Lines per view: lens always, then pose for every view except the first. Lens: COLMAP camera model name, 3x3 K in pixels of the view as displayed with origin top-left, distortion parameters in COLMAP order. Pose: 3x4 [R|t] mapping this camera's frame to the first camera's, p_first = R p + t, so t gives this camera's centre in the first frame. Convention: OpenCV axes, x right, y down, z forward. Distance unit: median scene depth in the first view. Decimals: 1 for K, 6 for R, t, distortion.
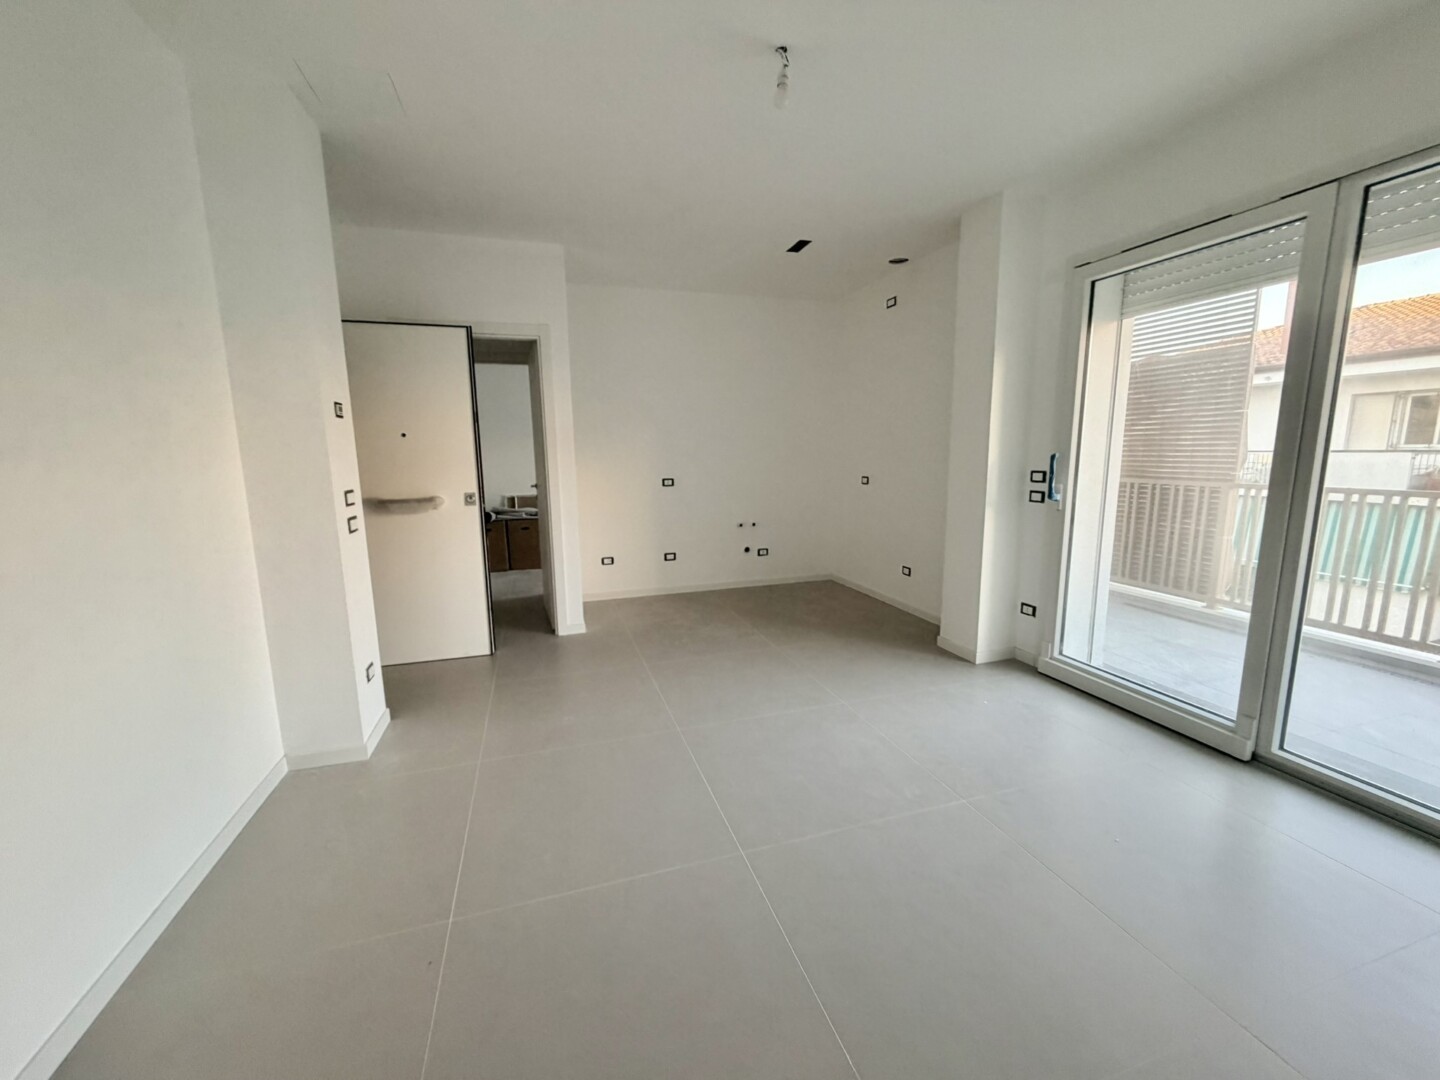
lens RADIAL K [[575.5, 0, 713.3], [0, 575.5, 543.3], [0, 0, 1]] dist [0.000352, 0.000084]
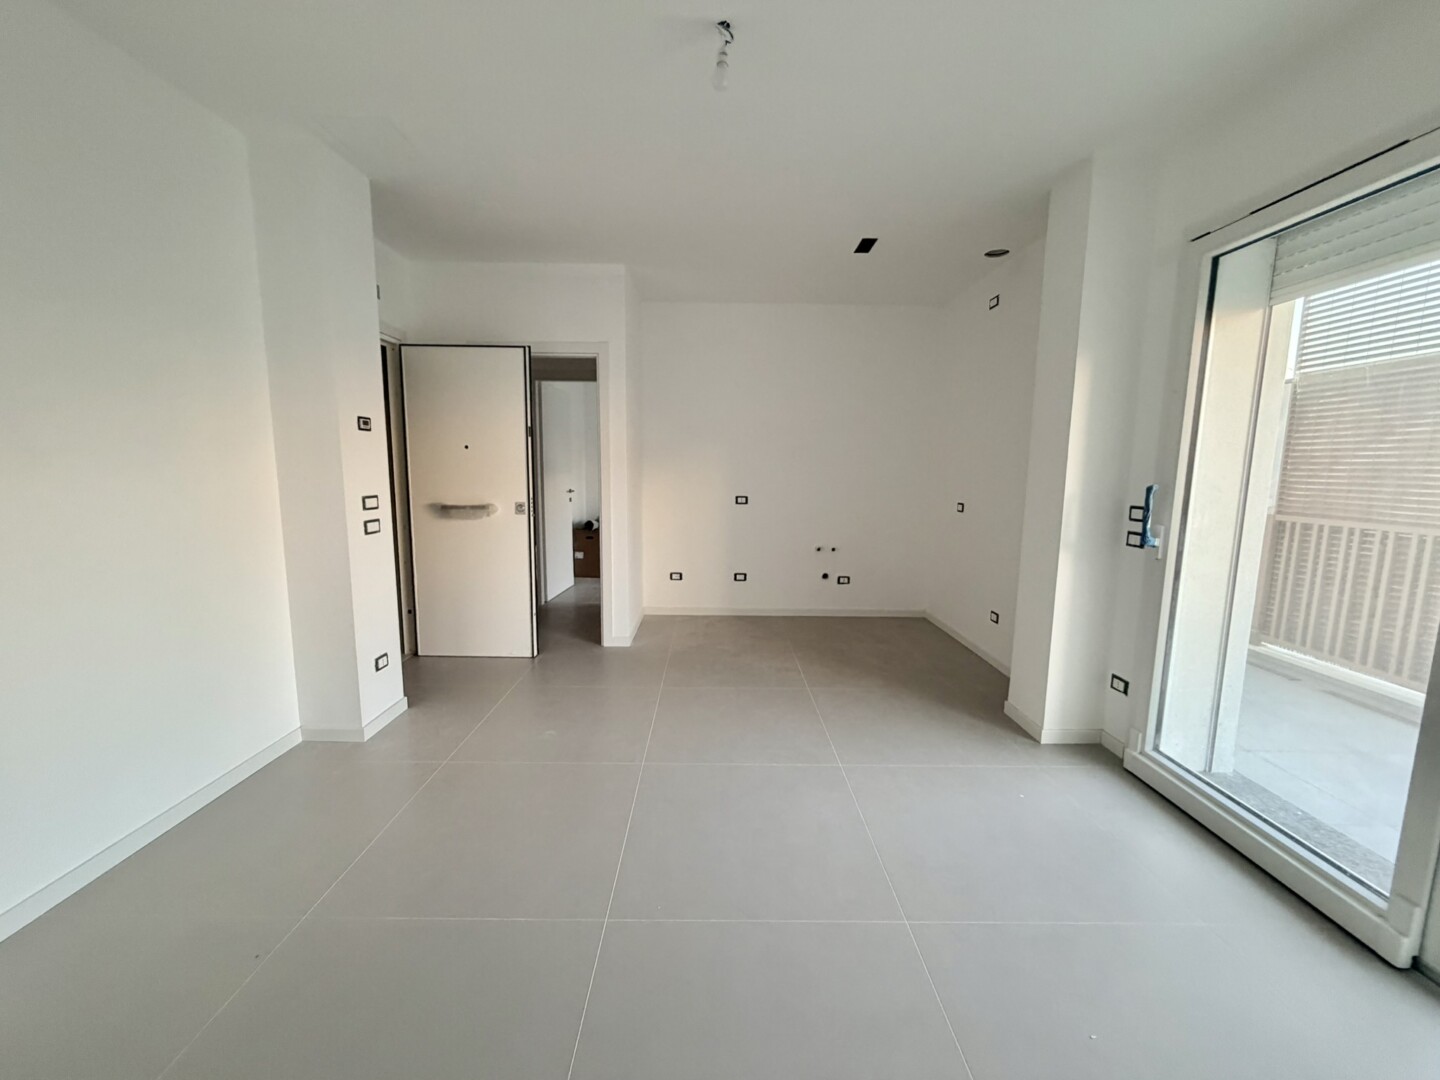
lens RADIAL K [[575.5, 0, 704.0], [0, 575.5, 543.4], [0, 0, 1]] dist [0.000352, 0.000084]
pose [[0.955357, 0.064342, -0.288364, 0.221700], [-0.071667, 0.997317, -0.014907, -0.021991], [0.286632, 0.034908, 0.957405, 0.090841]]
